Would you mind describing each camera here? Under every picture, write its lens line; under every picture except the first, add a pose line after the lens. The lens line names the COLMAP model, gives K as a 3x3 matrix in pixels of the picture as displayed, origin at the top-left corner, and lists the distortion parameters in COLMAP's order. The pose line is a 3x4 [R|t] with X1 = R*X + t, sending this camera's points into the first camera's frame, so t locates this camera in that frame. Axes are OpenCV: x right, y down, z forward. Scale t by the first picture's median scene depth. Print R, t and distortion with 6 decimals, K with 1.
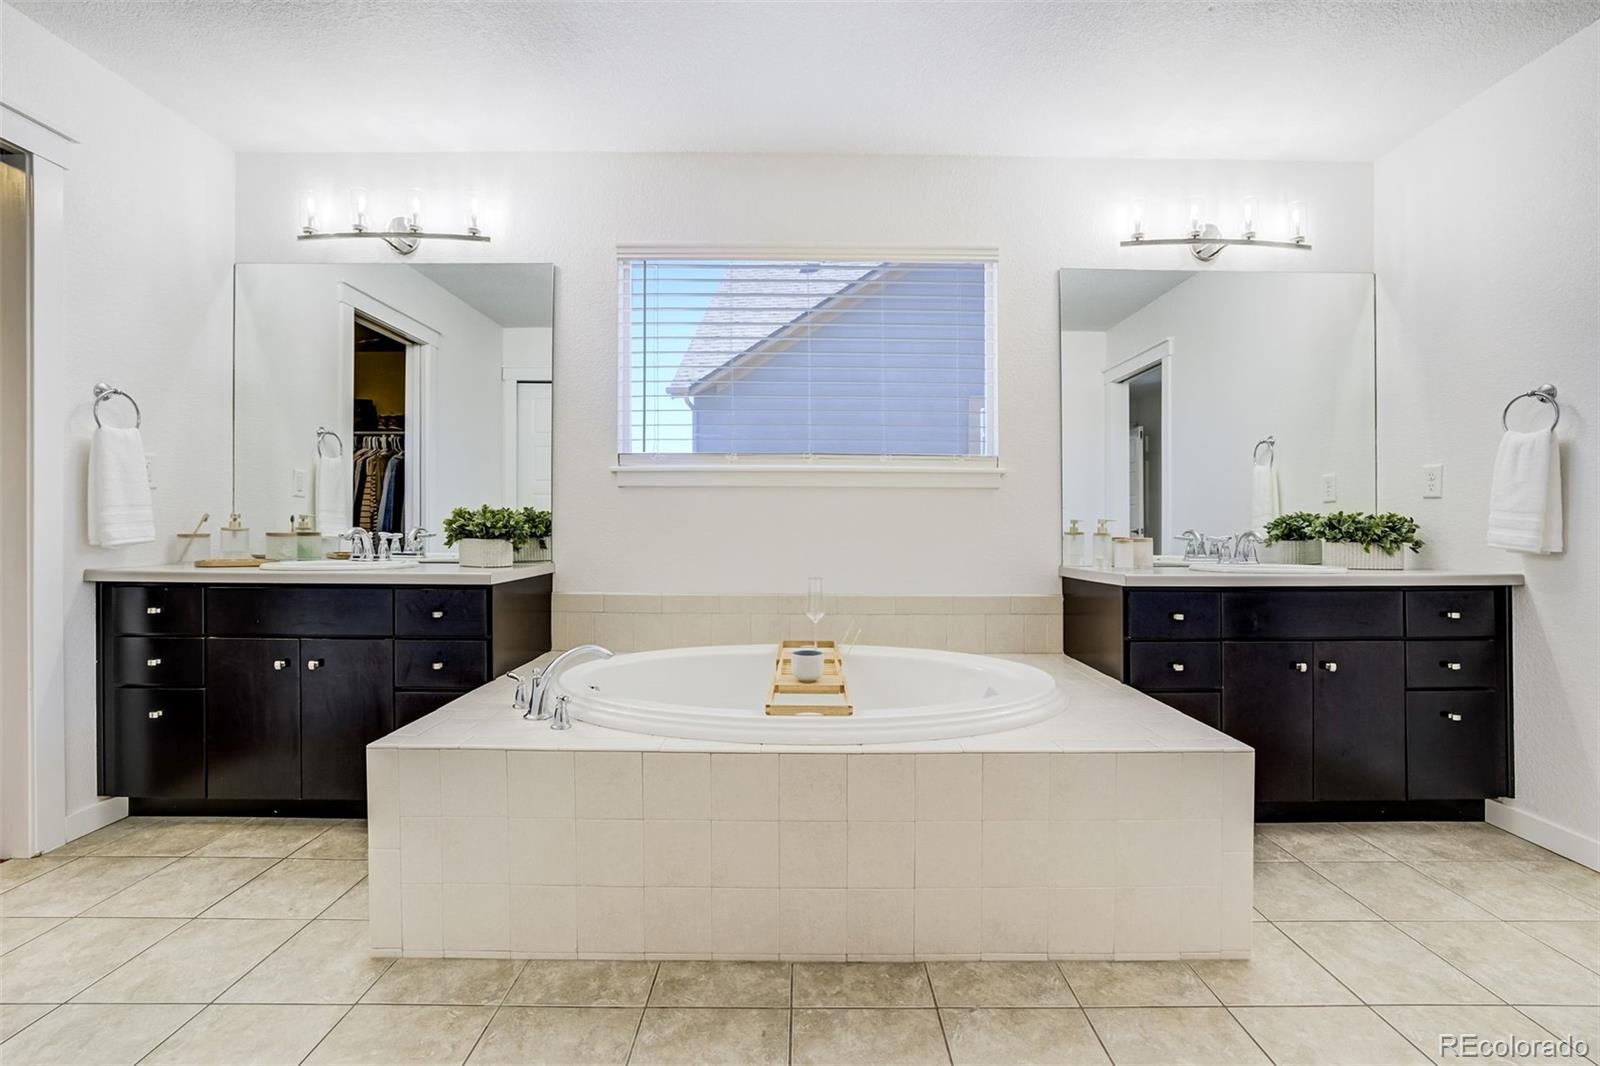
lens RADIAL K [[684.0, 0, 801.8], [0, 684.0, 527.9], [0, 0, 1]] dist [-0.038709, 0.013603]
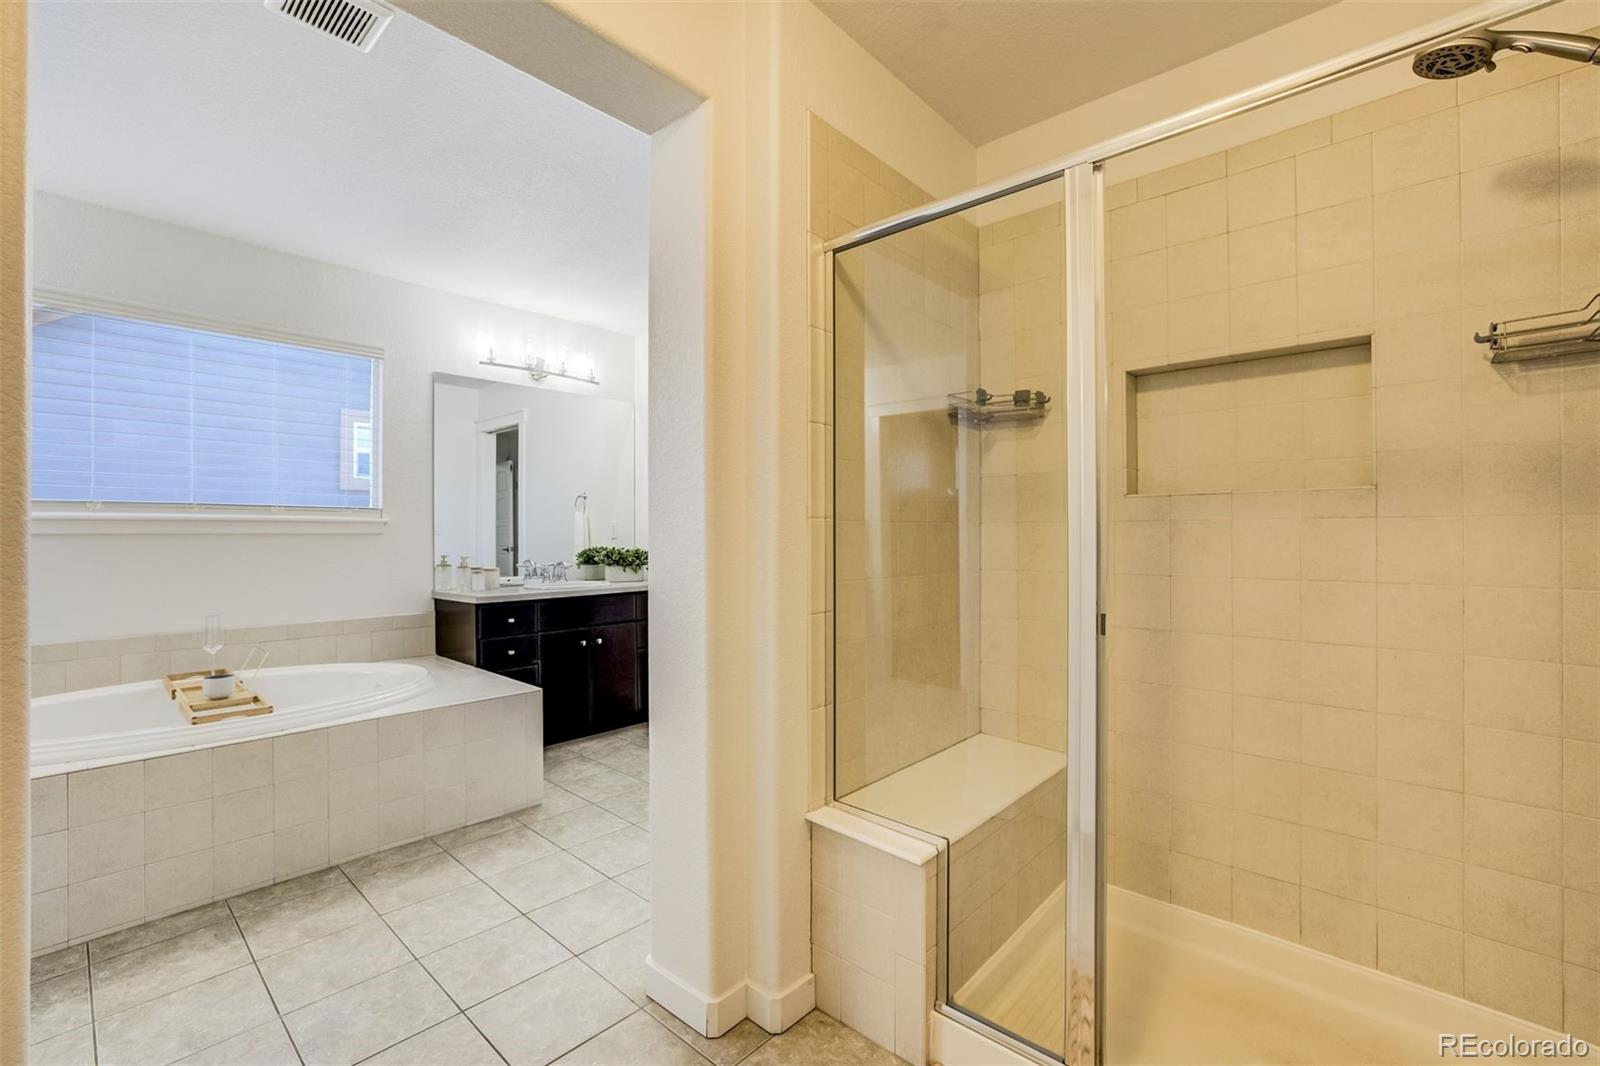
lens RADIAL K [[684.0, 0, 801.8], [0, 684.0, 527.9], [0, 0, 1]] dist [-0.038709, 0.013603]
pose [[0.659805, 0.003143, 0.751431, -0.167344], [0.005404, 0.999946, -0.008927, -0.059271], [-0.751418, 0.009951, 0.659752, -0.499802]]
